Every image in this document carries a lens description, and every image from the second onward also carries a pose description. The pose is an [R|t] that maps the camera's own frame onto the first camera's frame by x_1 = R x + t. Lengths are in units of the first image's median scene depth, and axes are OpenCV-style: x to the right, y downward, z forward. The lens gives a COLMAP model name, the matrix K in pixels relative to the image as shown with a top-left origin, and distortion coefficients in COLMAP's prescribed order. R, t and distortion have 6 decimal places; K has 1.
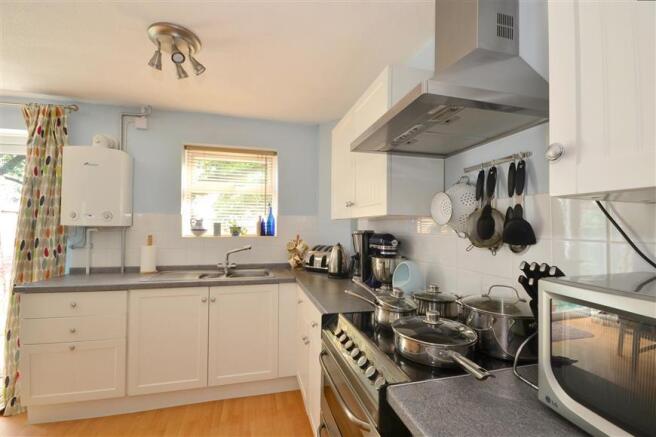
lens RADIAL K [[292.5, 0, 327.9], [0, 292.5, 222.2], [0, 0, 1]] dist [-0.002013, -0.000535]
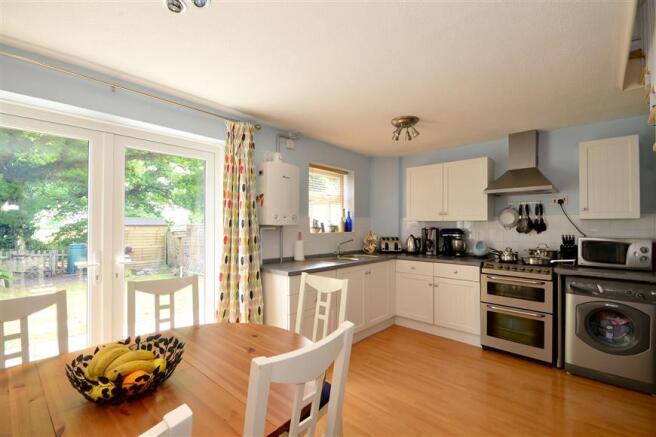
lens RADIAL K [[292.5, 0, 330.5], [0, 292.5, 219.8], [0, 0, 1]] dist [-0.002013, -0.000535]
pose [[0.834847, 0.006400, 0.550444, -1.186582], [-0.006460, 0.999977, -0.001829, -0.008147], [-0.550444, -0.002029, 0.834870, -0.158624]]
